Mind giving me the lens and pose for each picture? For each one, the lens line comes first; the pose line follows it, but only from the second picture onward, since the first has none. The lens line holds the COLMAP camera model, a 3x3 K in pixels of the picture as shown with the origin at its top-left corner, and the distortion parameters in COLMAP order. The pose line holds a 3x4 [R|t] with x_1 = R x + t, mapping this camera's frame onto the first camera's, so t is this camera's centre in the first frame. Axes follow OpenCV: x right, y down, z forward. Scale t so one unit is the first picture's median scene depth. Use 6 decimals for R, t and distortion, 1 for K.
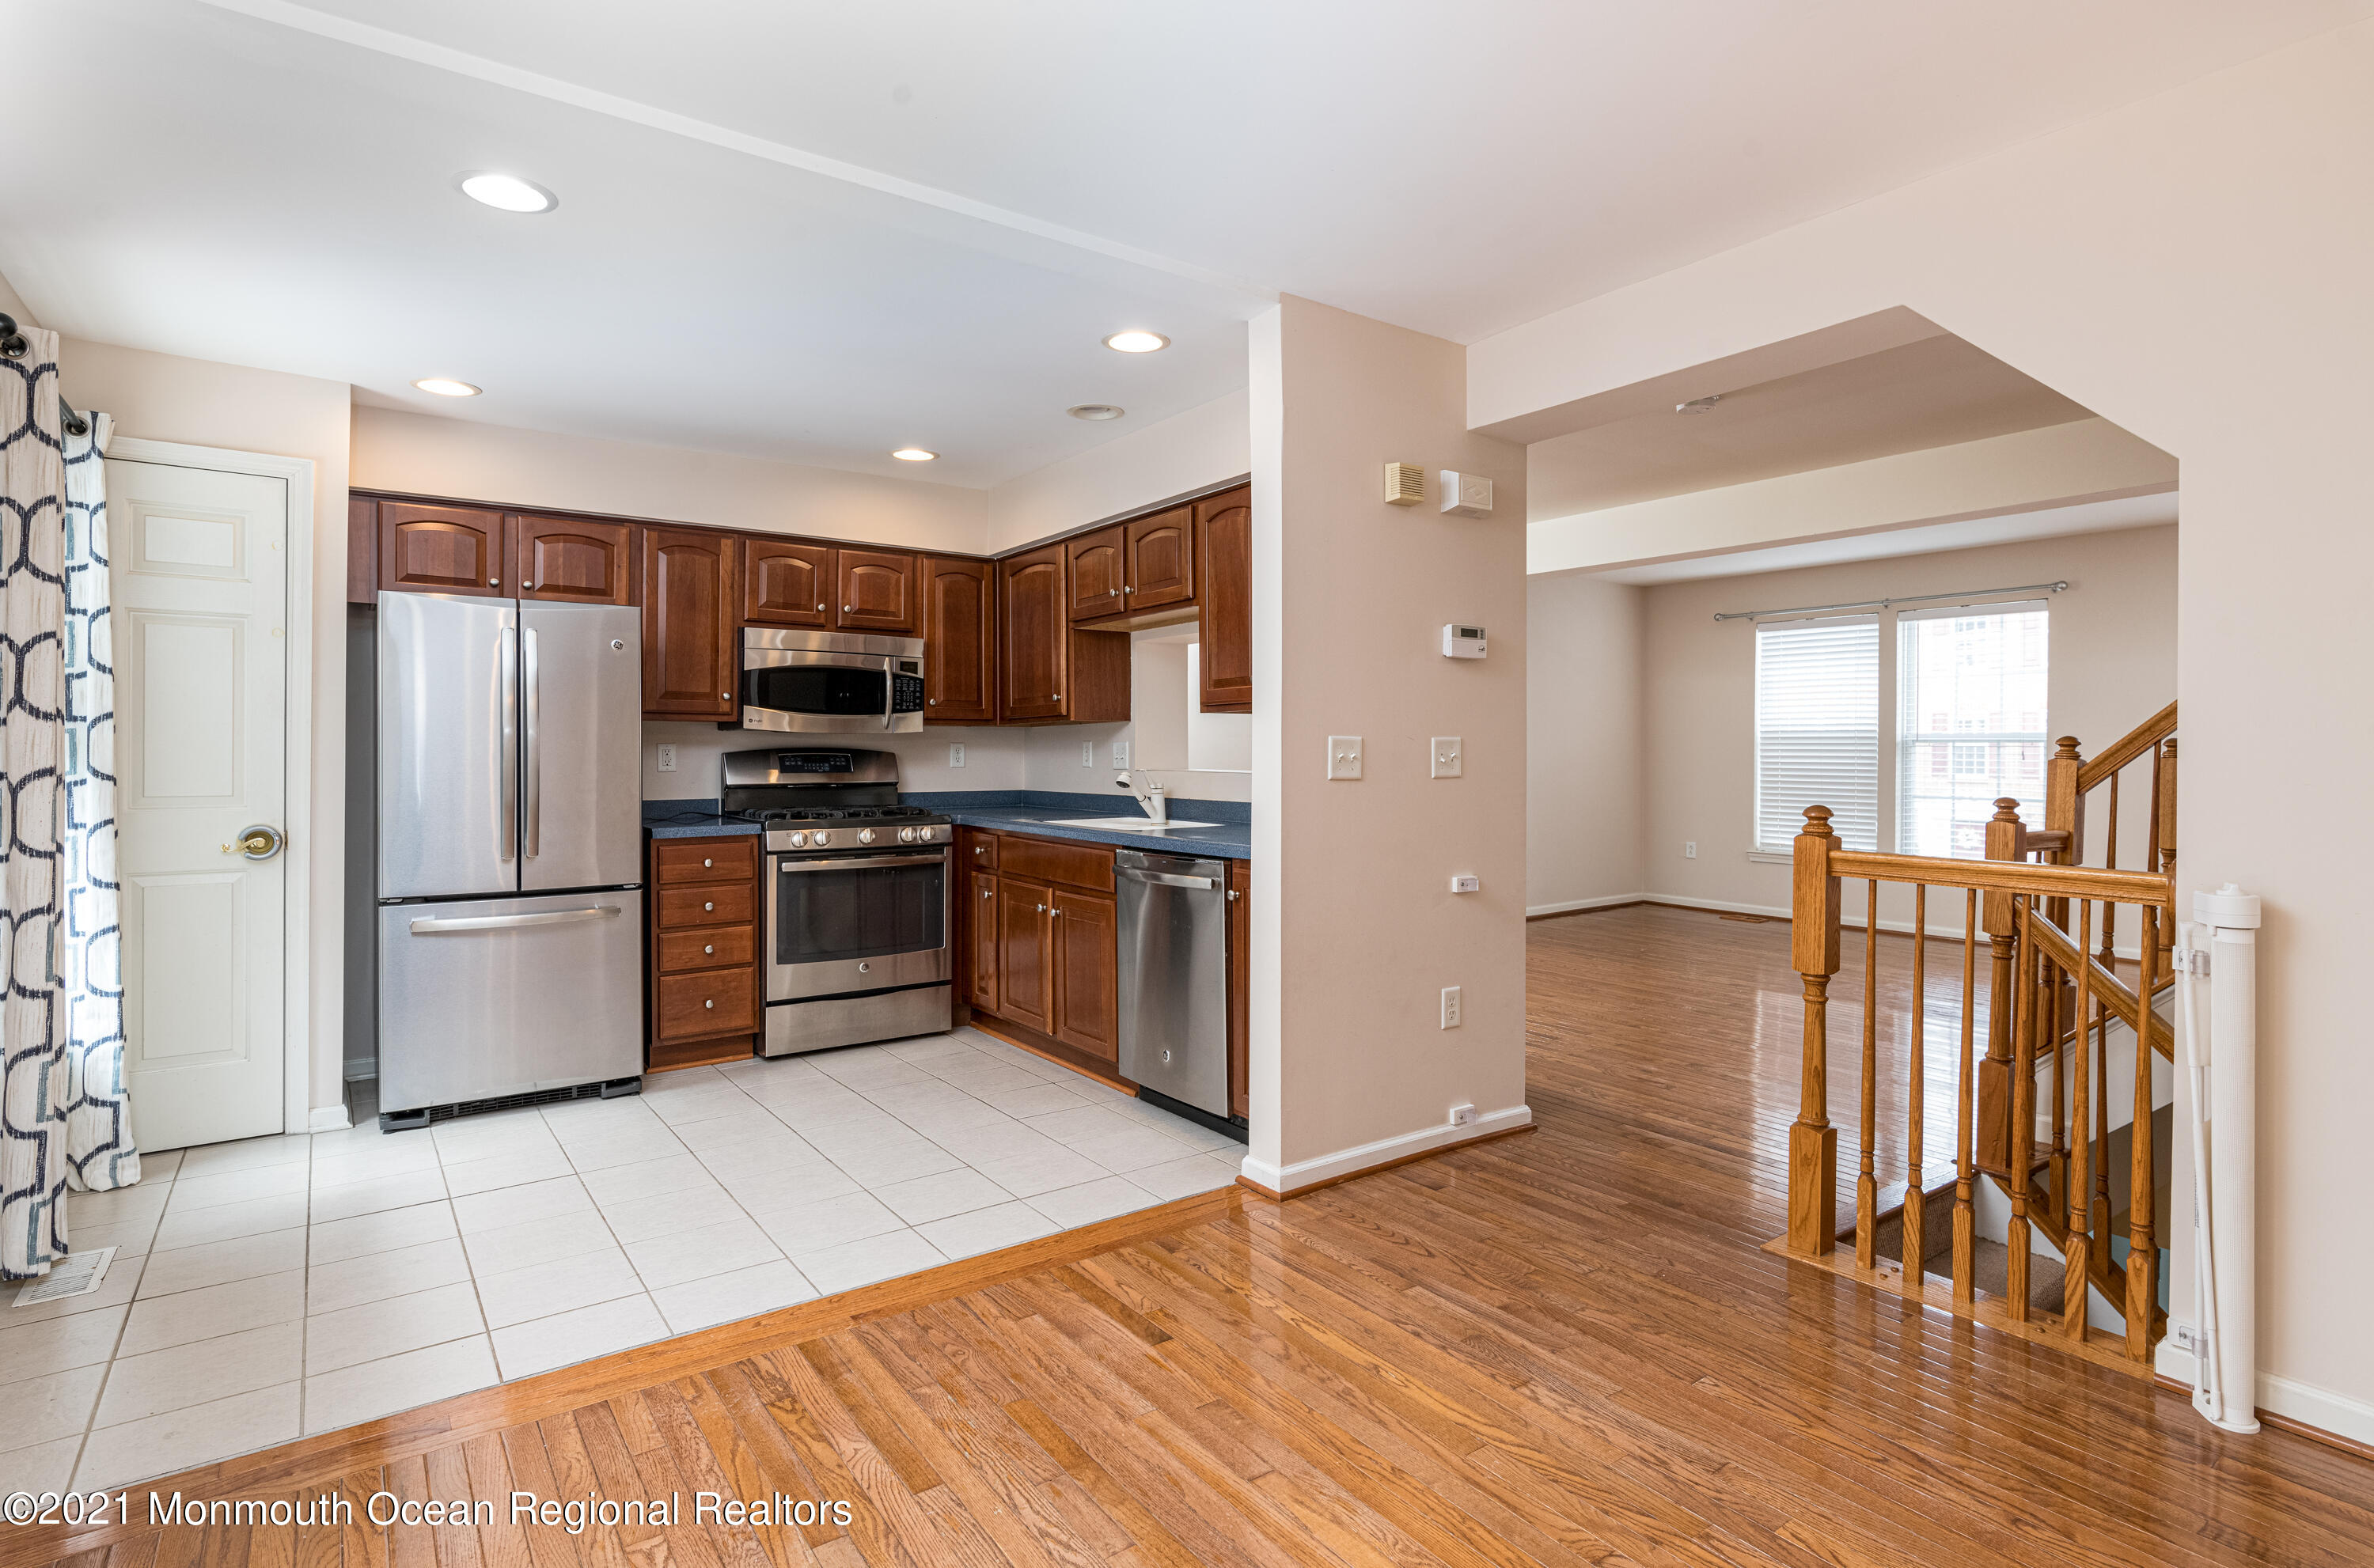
lens RADIAL K [[1191.7, 0, 1193.6], [0, 1191.7, 753.9], [0, 0, 1]] dist [0.001718, -0.000211]
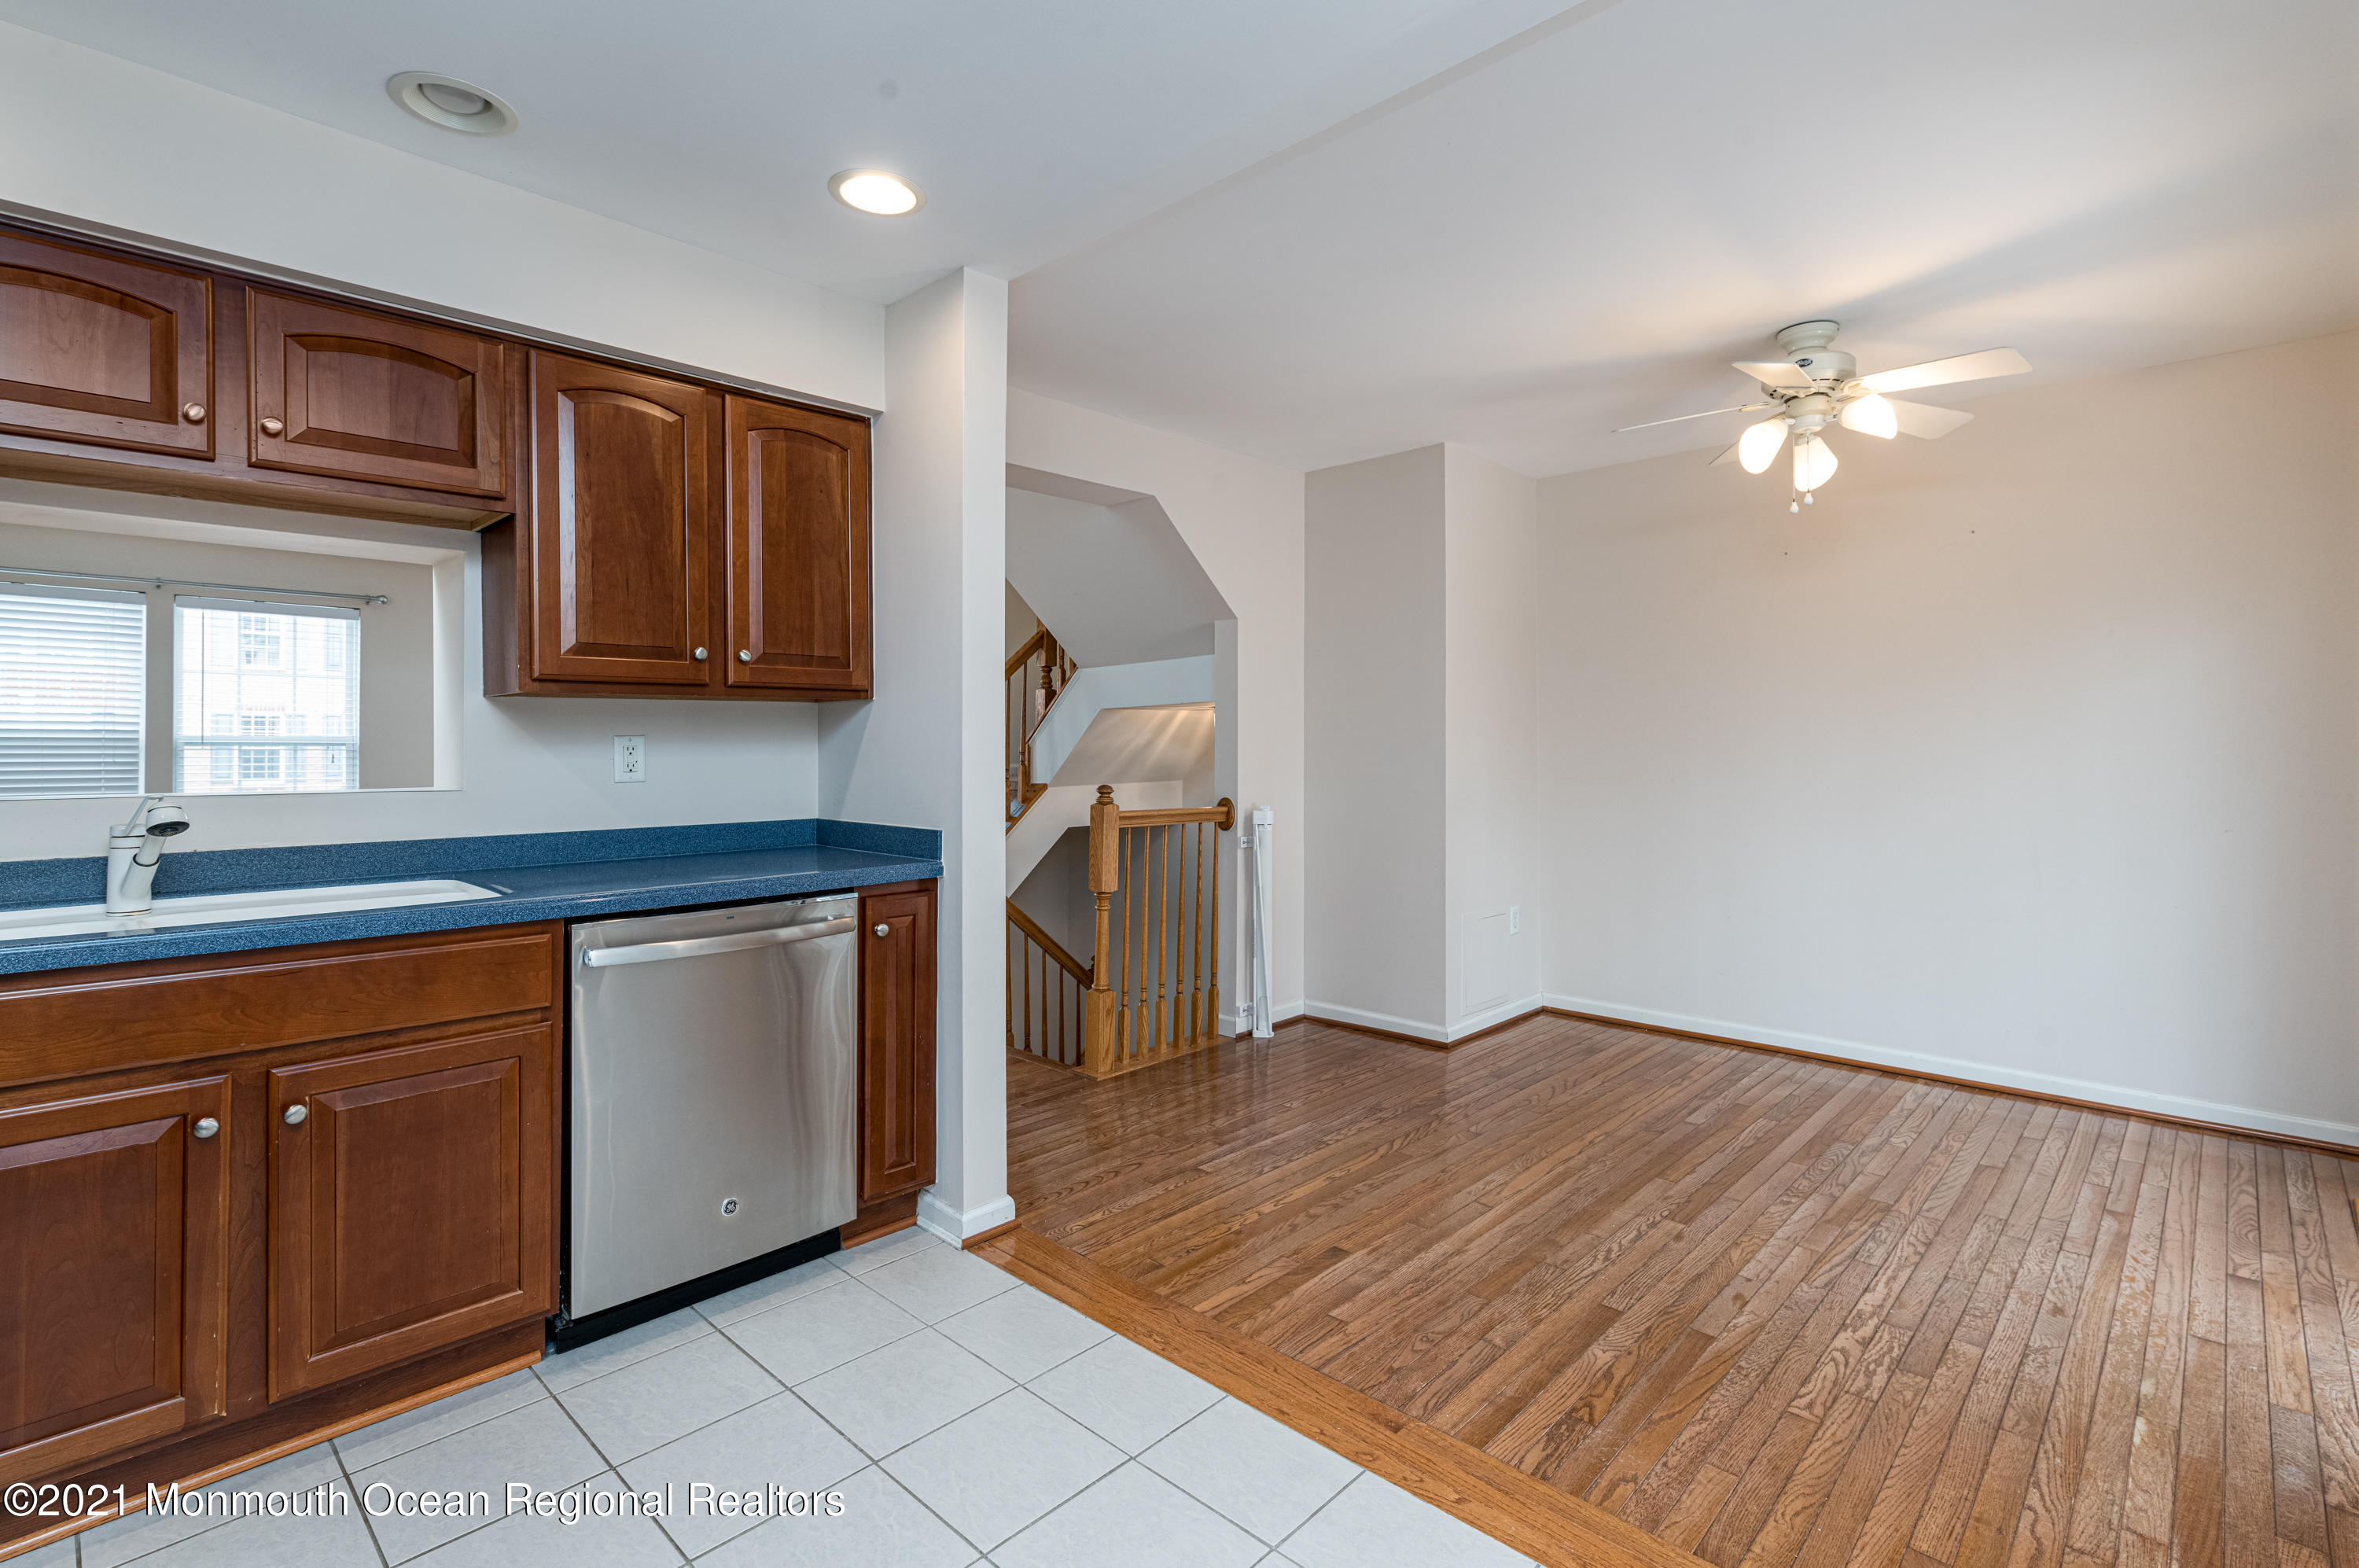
lens RADIAL K [[1091.6, 0, 1188.6], [0, 1091.6, 743.3], [0, 0, 1]] dist [0.003801, 0.000250]
pose [[-0.187838, 0.006670, 0.982177, -0.559016], [0.007467, 0.999958, -0.005363, -0.002097], [-0.982172, 0.006326, -0.187880, 0.709689]]
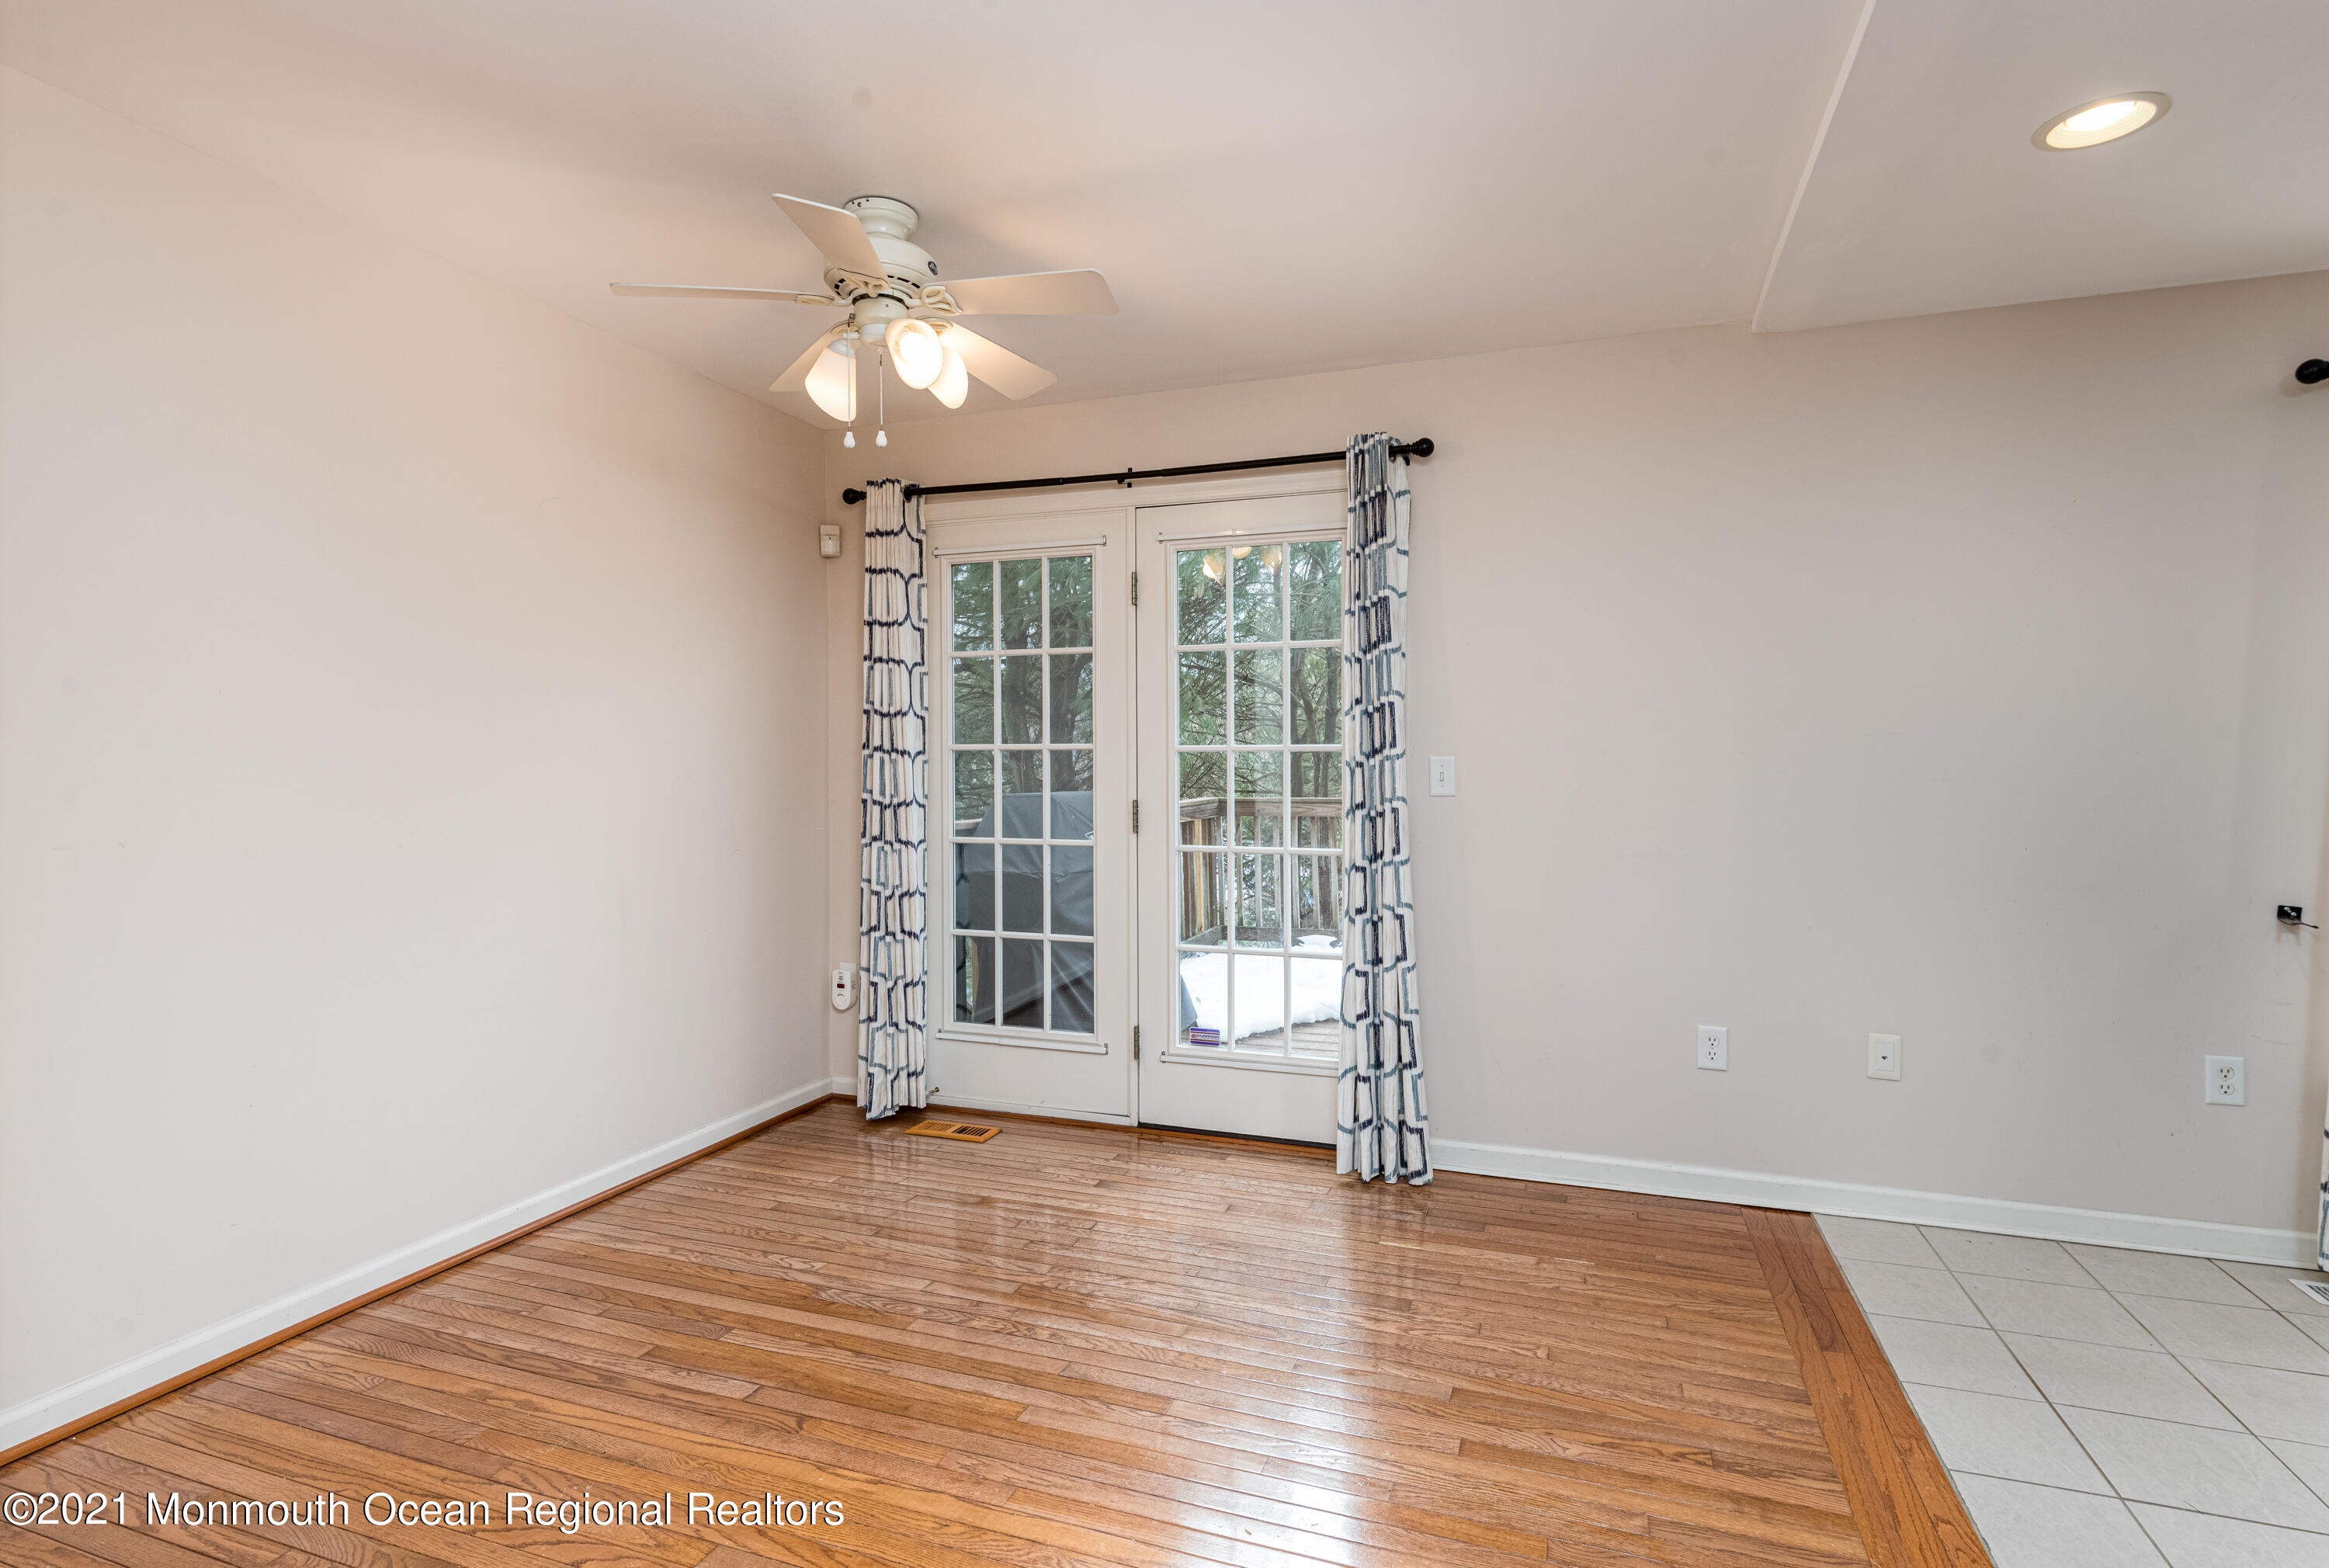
lens RADIAL K [[1149.5, 0, 1171.6], [0, 1149.5, 731.8], [0, 0, 1]] dist [0.002019, -0.000062]
pose [[-0.822800, -0.013105, -0.568180, 0.254262], [0.001584, 0.999677, -0.025352, -0.004768], [0.568329, -0.021760, -0.822514, 0.729531]]
